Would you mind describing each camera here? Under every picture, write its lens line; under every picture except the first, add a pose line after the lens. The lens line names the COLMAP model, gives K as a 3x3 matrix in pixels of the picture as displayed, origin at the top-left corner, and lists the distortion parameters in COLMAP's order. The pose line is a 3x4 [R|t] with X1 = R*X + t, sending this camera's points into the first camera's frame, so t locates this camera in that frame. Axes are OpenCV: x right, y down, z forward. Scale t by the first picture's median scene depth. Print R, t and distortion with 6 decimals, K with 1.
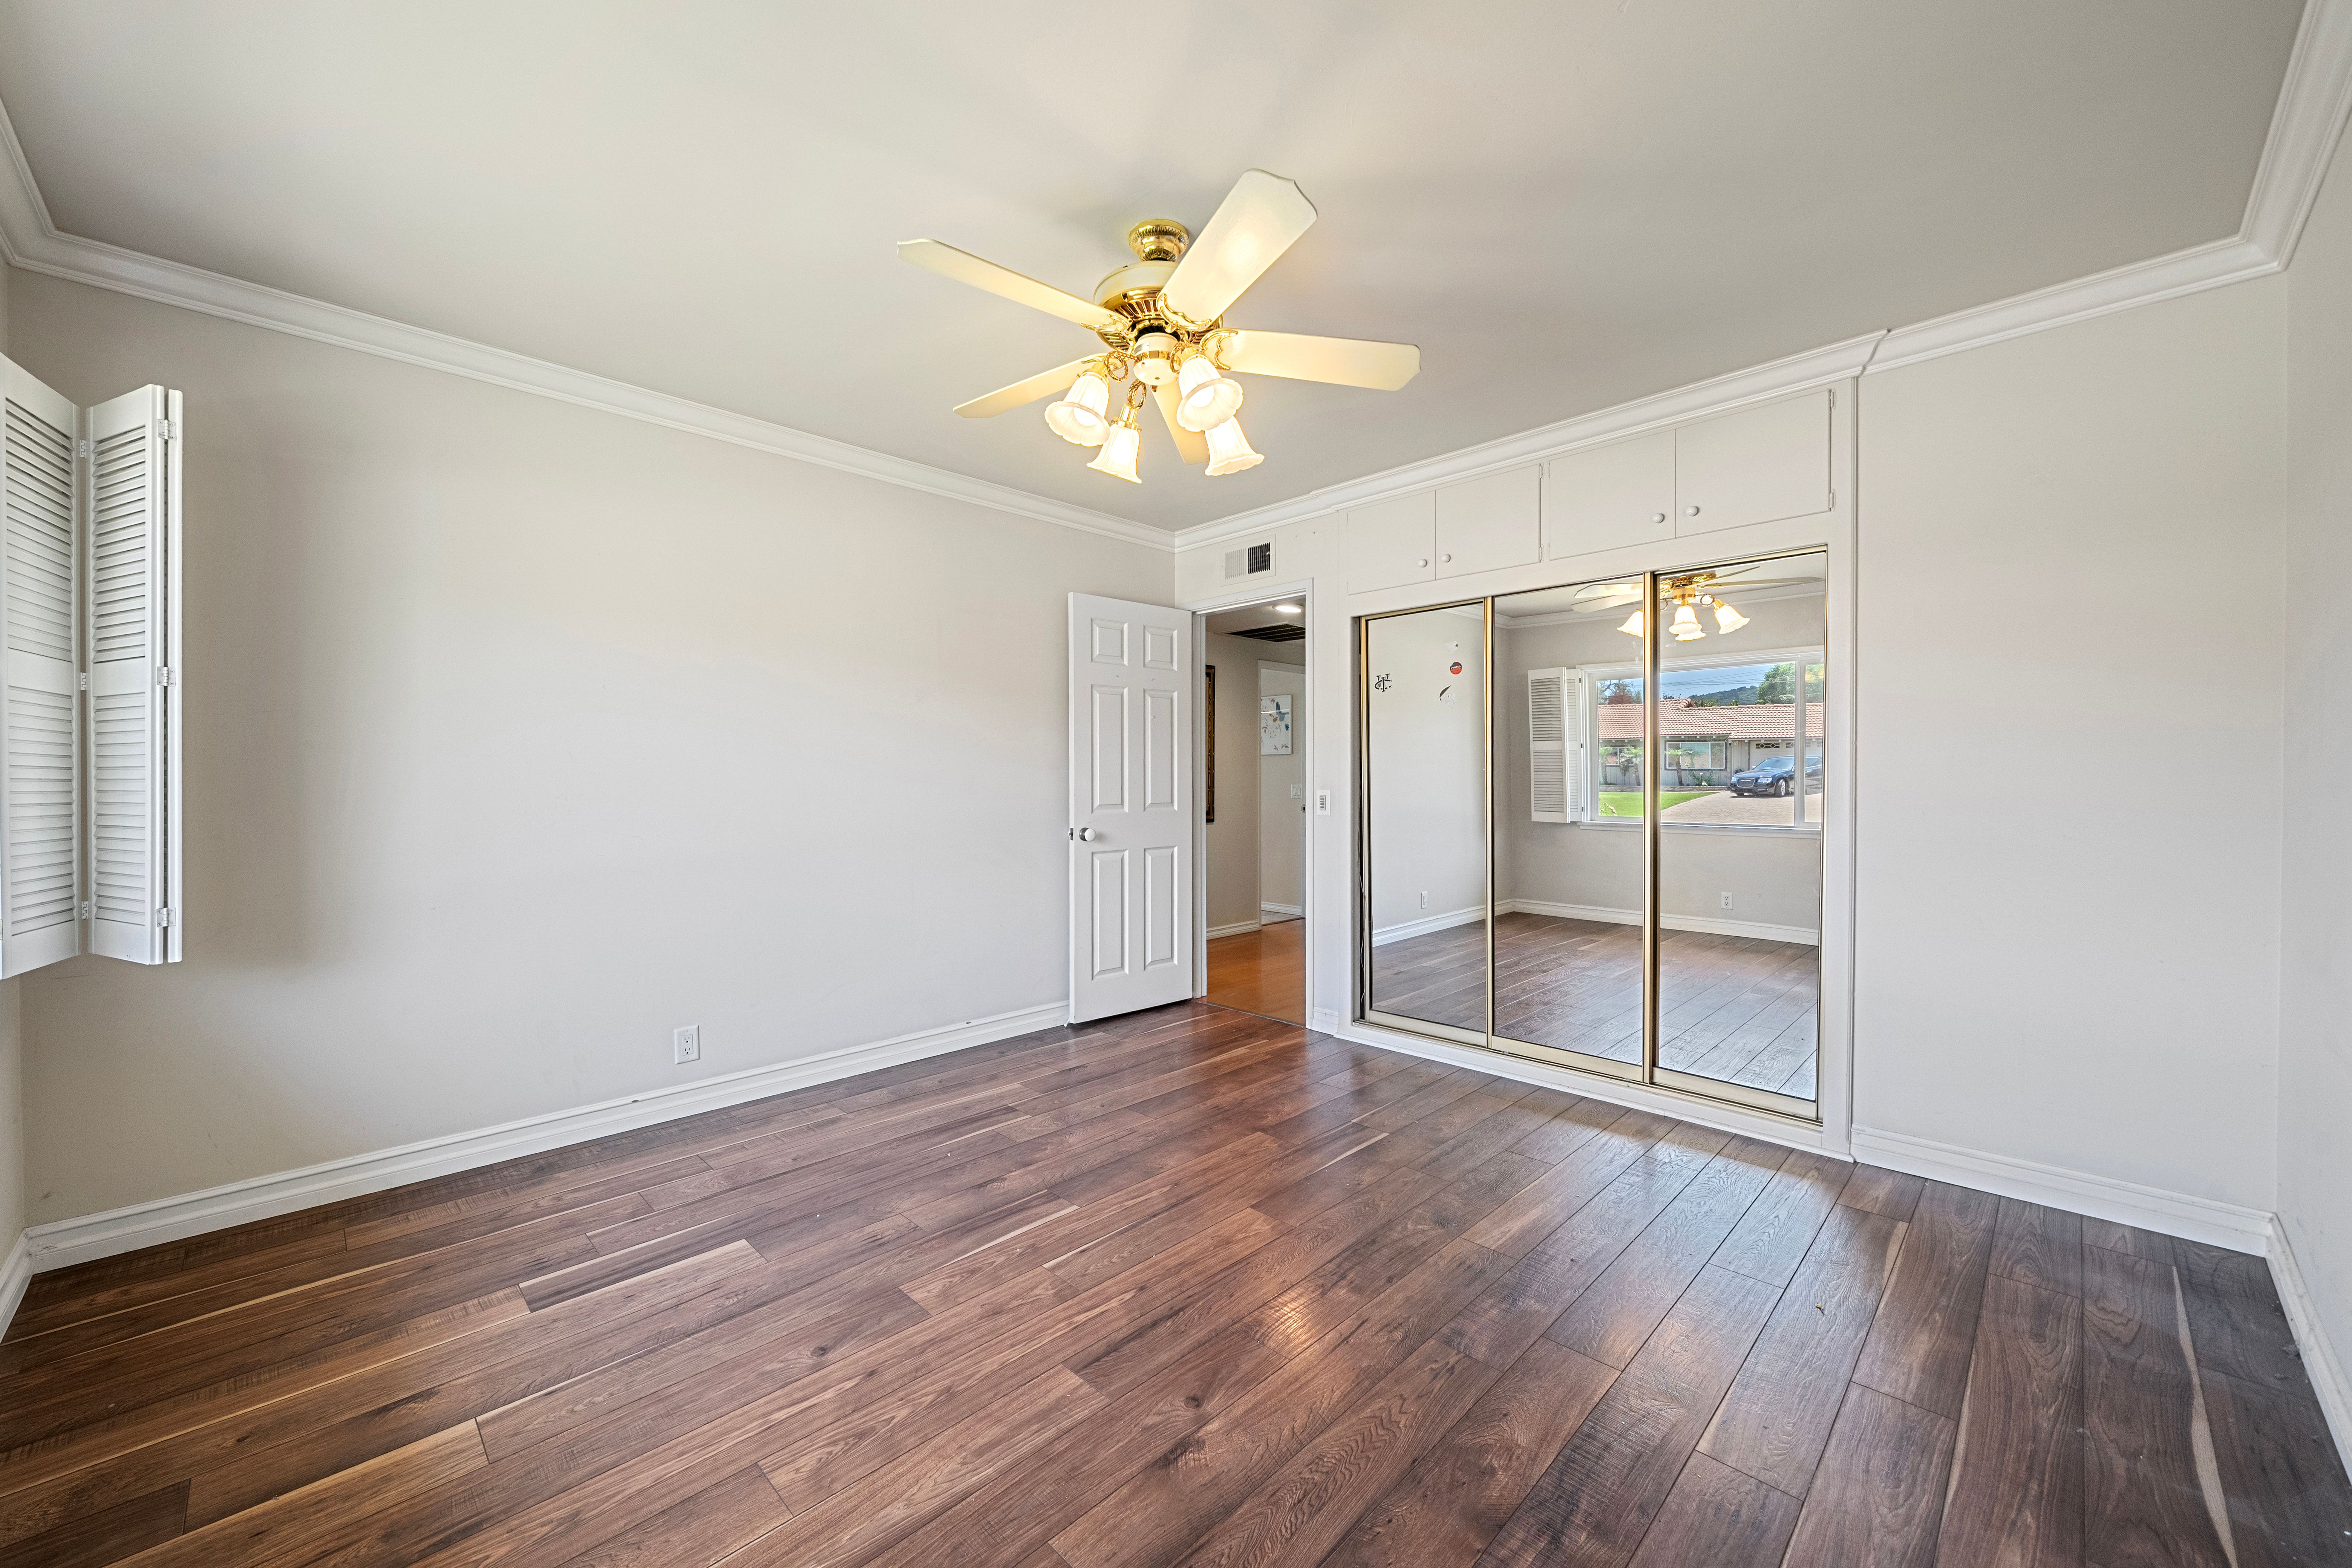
lens RADIAL K [[860.5, 0, 1182.9], [0, 860.5, 784.1], [0, 0, 1]] dist [0.000931, 0.000099]
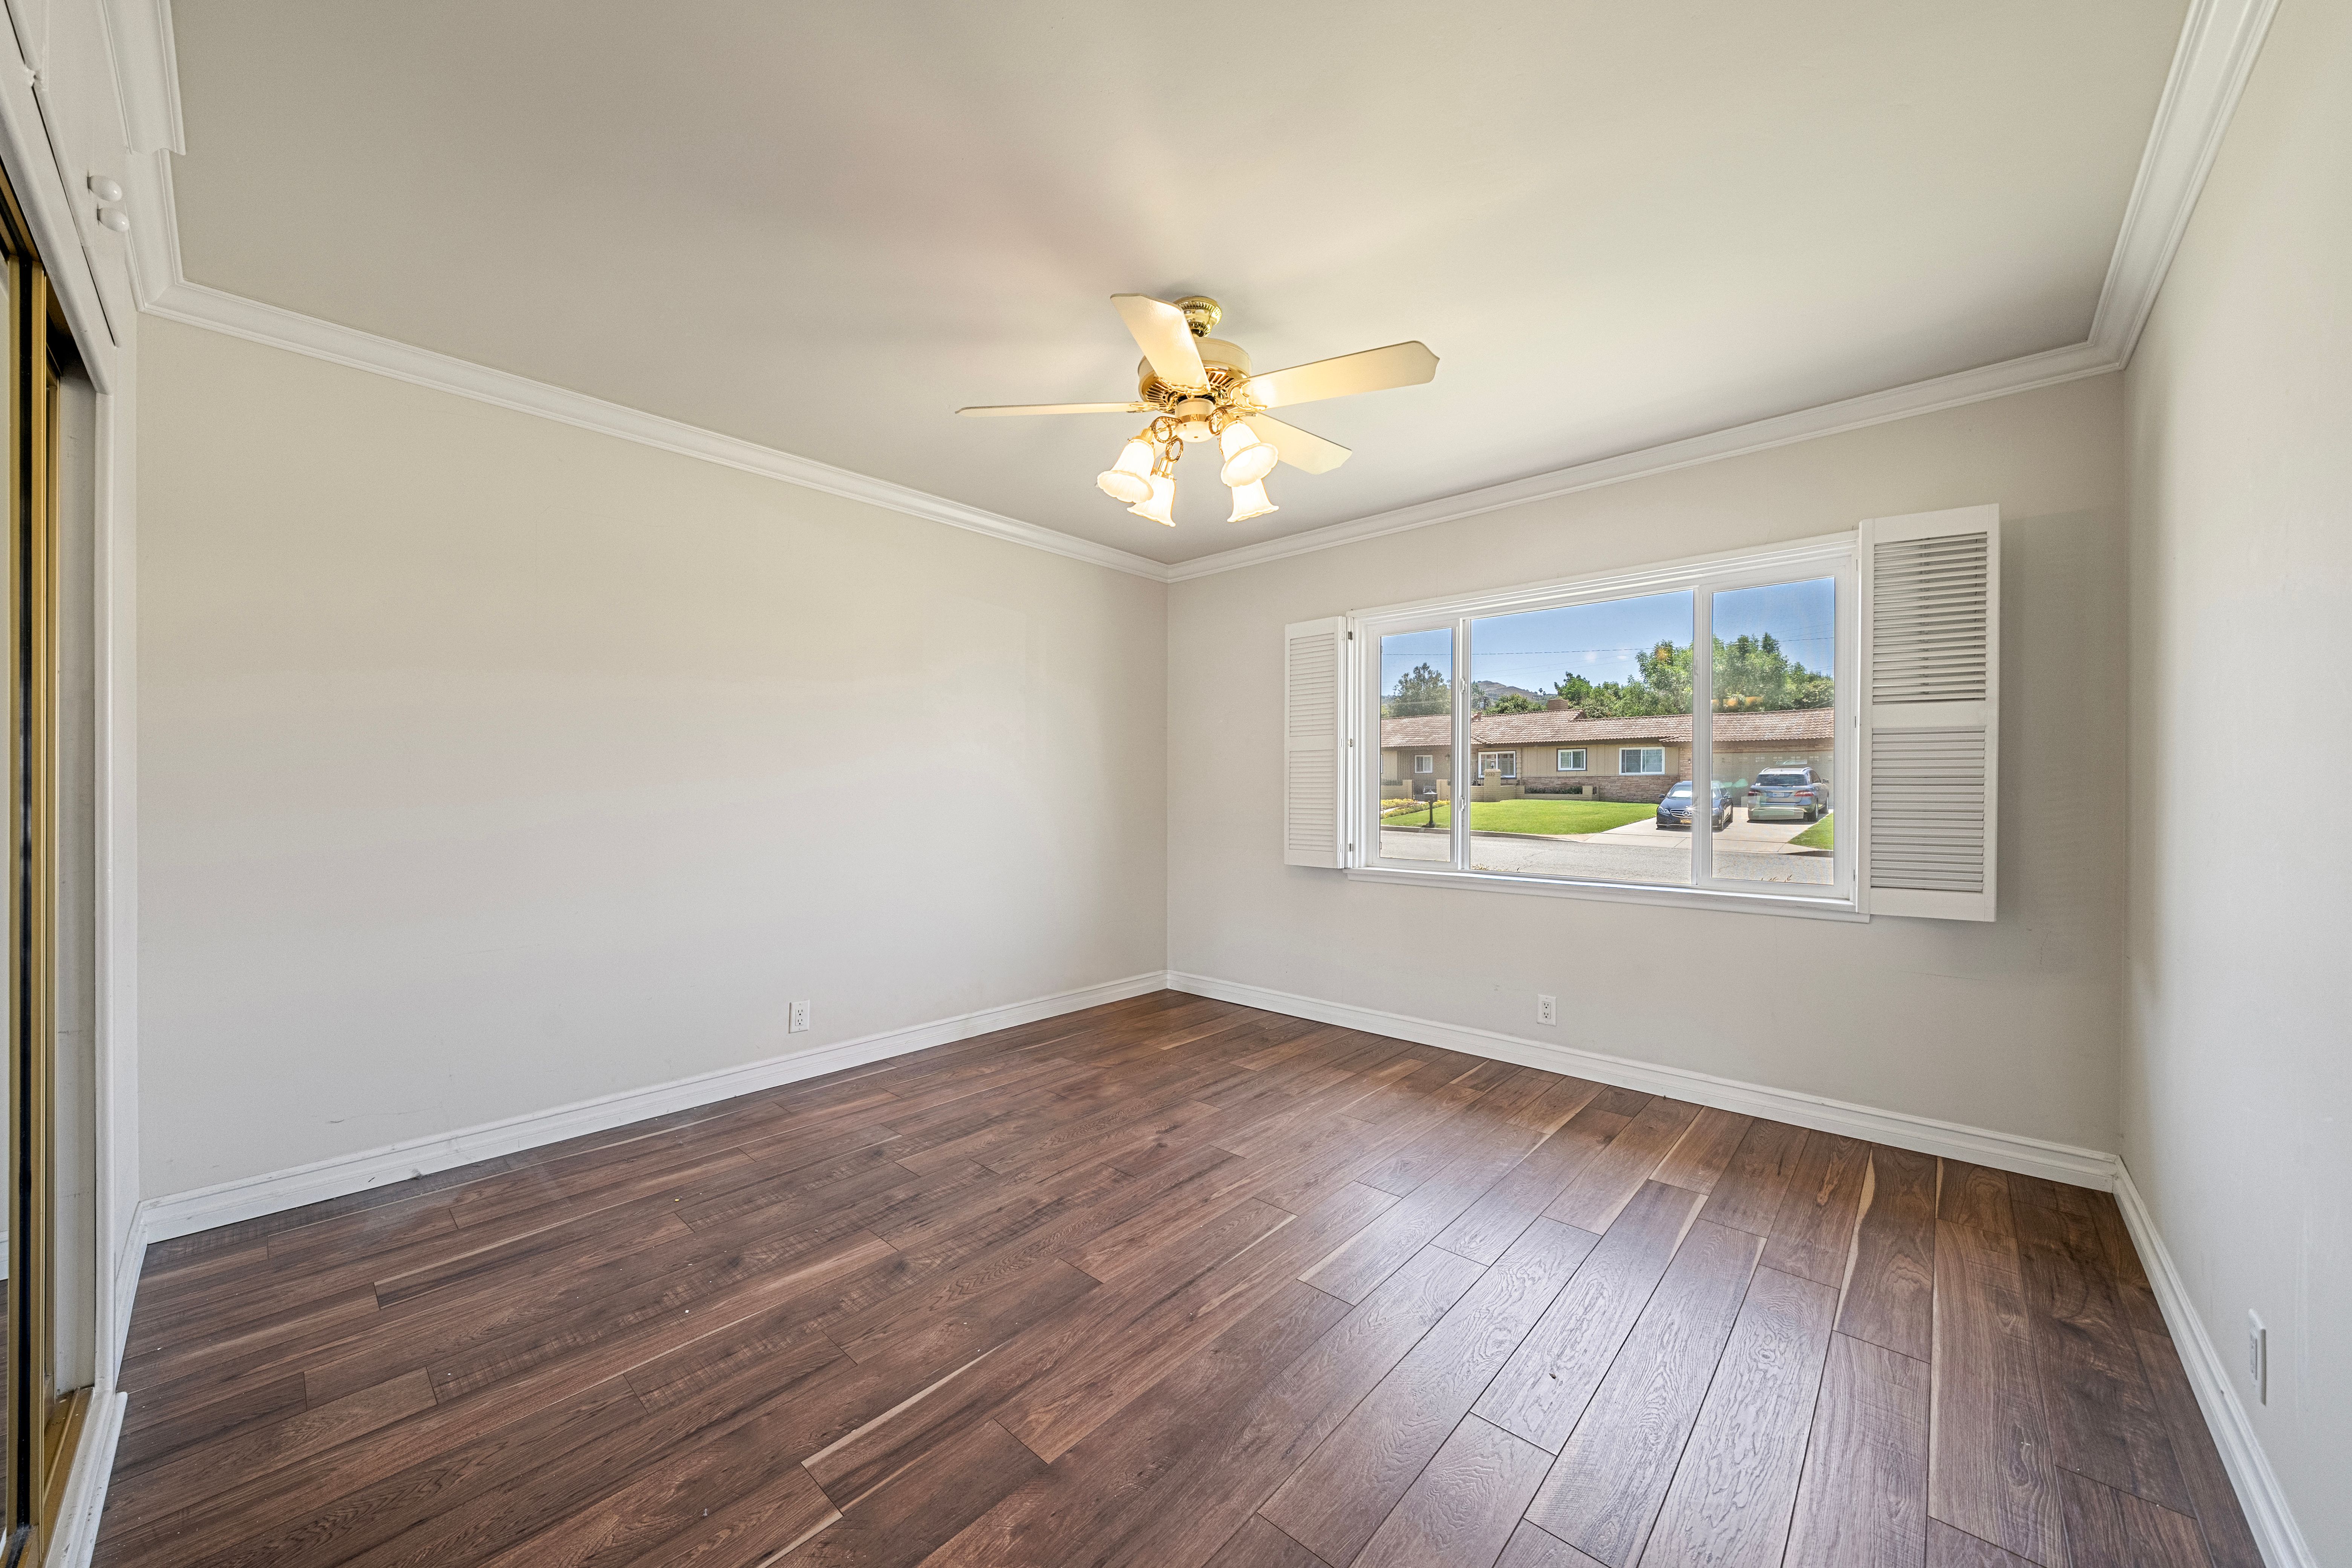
lens RADIAL K [[860.5, 0, 1182.9], [0, 860.5, 784.1], [0, 0, 1]] dist [0.000931, 0.000099]
pose [[-0.998589, 0.000610, -0.053103, 0.048413], [0.000497, 0.999998, 0.002137, -0.014954], [0.053104, 0.002107, -0.998587, 2.136505]]
